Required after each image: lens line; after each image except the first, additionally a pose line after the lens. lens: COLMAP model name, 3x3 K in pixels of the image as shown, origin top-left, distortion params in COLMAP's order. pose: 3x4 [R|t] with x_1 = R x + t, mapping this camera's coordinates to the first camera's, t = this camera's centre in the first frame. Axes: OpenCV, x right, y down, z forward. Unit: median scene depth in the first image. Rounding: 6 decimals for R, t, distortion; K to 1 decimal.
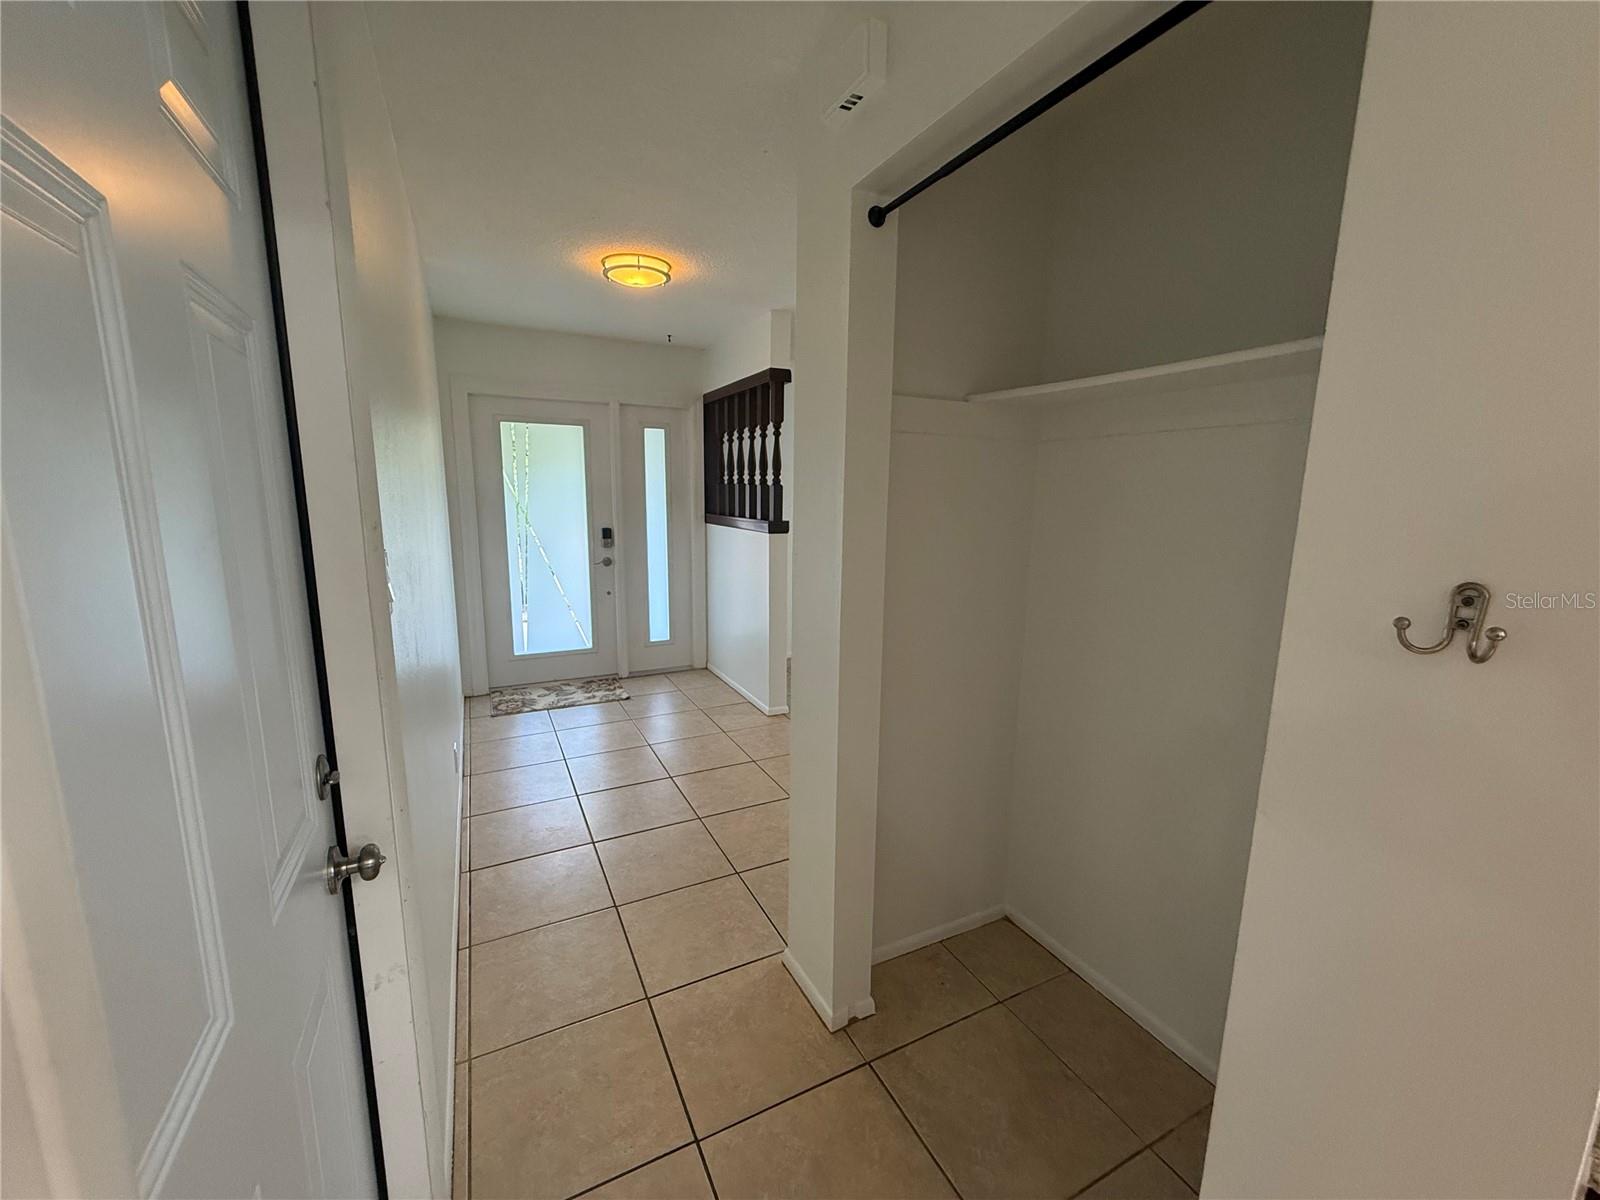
lens RADIAL K [[639.9, 0, 799.4], [0, 639.9, 598.3], [0, 0, 1]] dist [-0.000359, 0.000024]
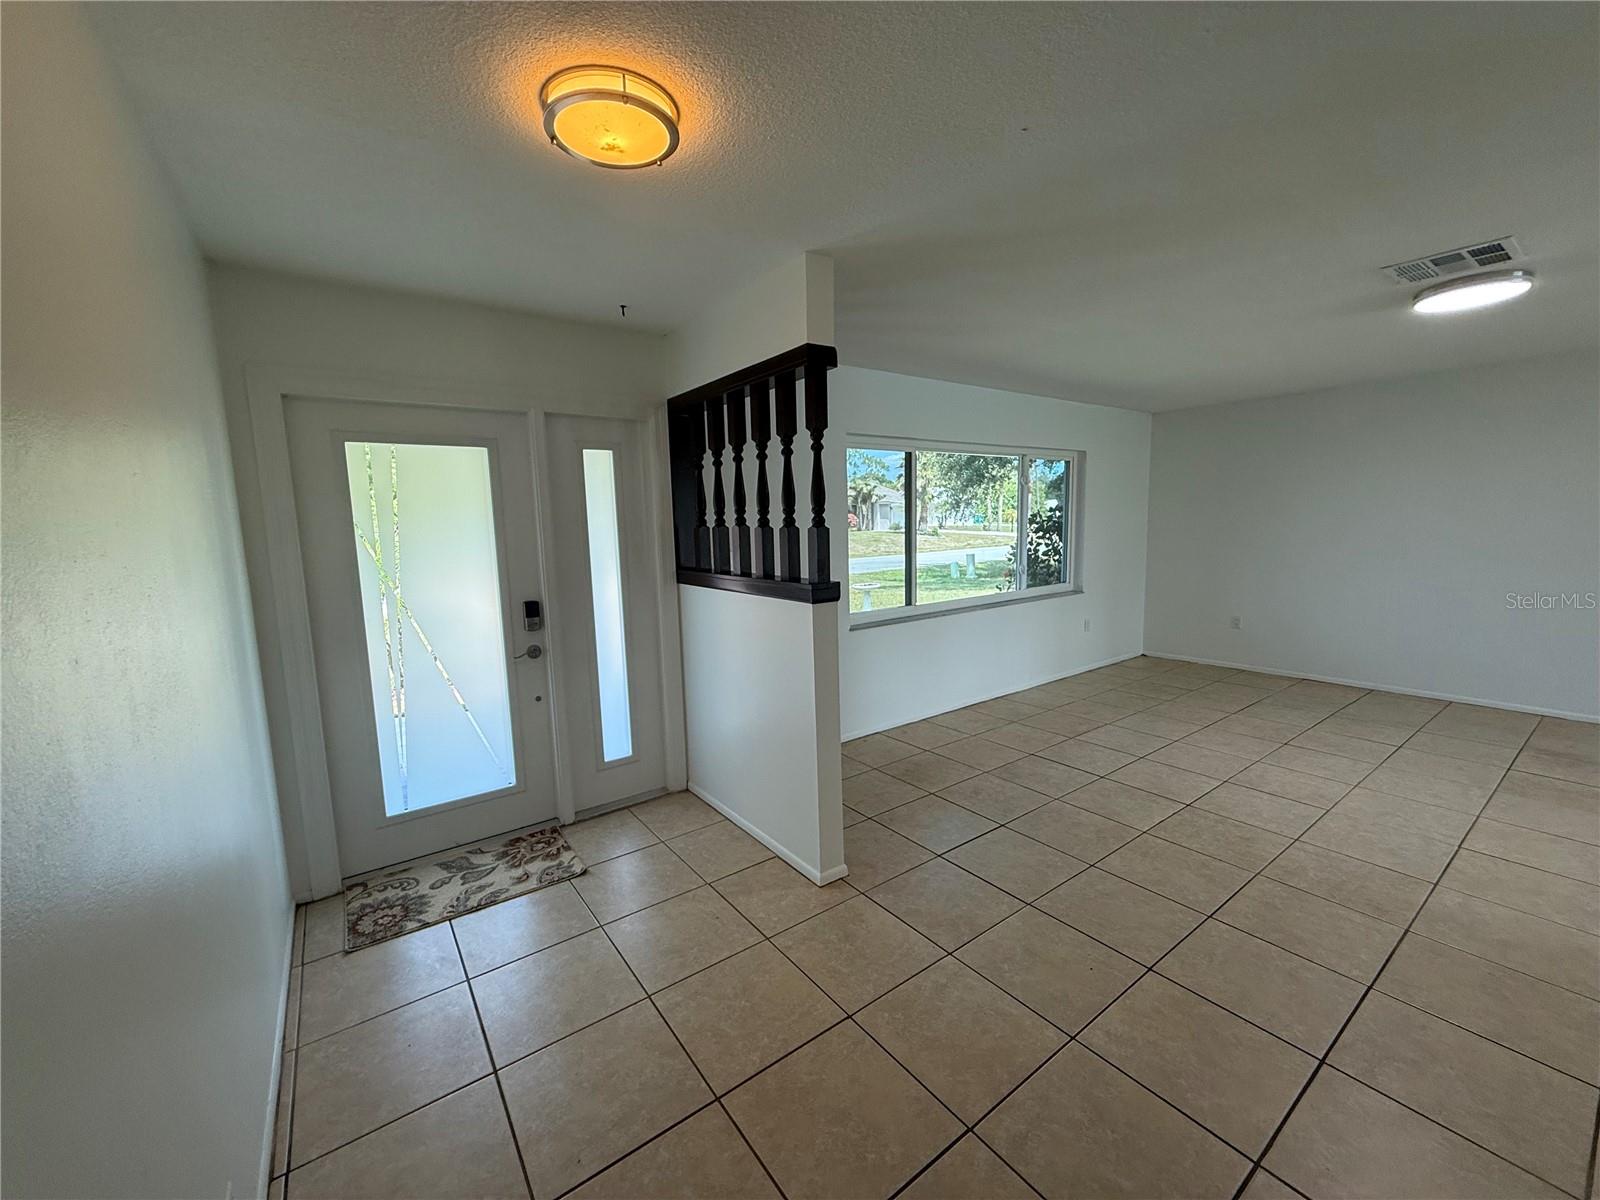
lens RADIAL K [[639.9, 0, 800.8], [0, 639.9, 600.0], [0, 0, 1]] dist [-0.000359, 0.000024]
pose [[0.986447, -0.059839, 0.152782, -0.133383], [0.066738, 0.996951, -0.040429, -0.068470], [-0.149897, 0.050077, 0.987433, 0.322266]]
